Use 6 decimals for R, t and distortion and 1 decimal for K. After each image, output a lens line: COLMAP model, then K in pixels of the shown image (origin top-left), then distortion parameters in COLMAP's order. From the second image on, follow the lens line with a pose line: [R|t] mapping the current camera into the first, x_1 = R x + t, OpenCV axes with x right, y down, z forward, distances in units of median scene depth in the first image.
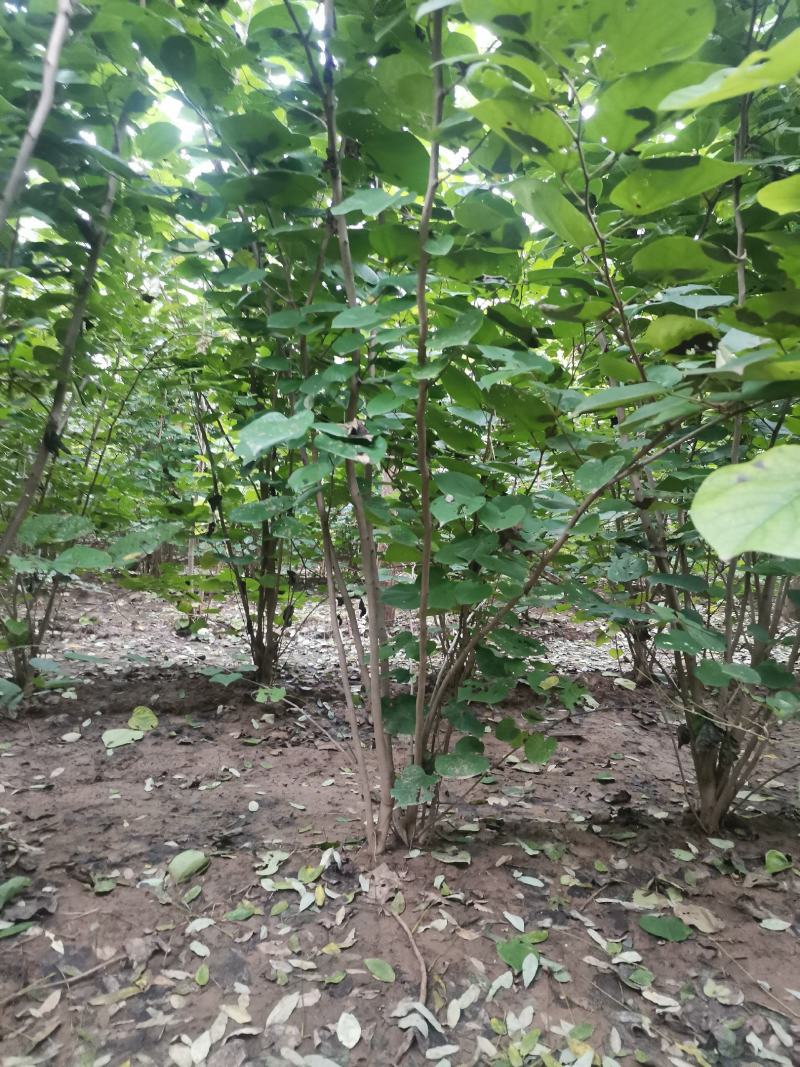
lens RADIAL K [[777.5, 0, 385.7], [0, 777.5, 530.7], [0, 0, 1]] dist [0.001679, -0.020359]
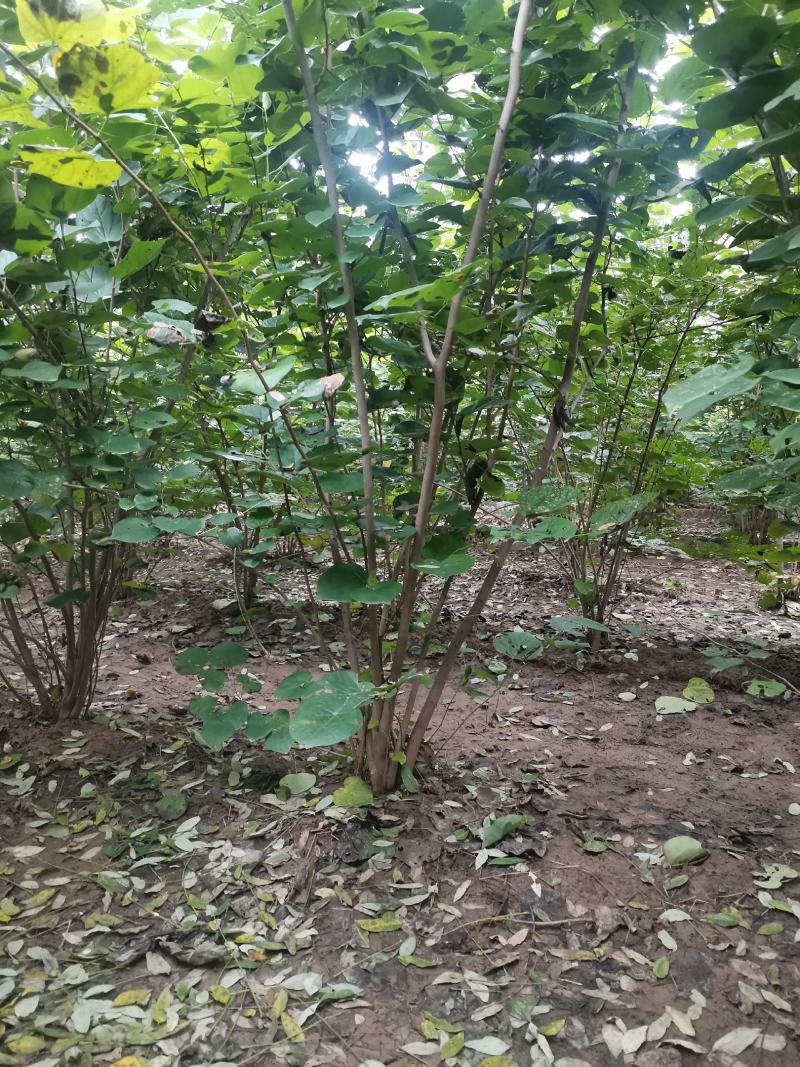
lens RADIAL K [[777.5, 0, 385.7], [0, 777.5, 530.7], [0, 0, 1]] dist [0.001679, -0.020359]
pose [[0.748606, 0.033137, -0.662186, 0.104624], [-0.003276, 0.998923, 0.046284, -0.004626], [0.663007, -0.032480, 0.747908, 0.070557]]
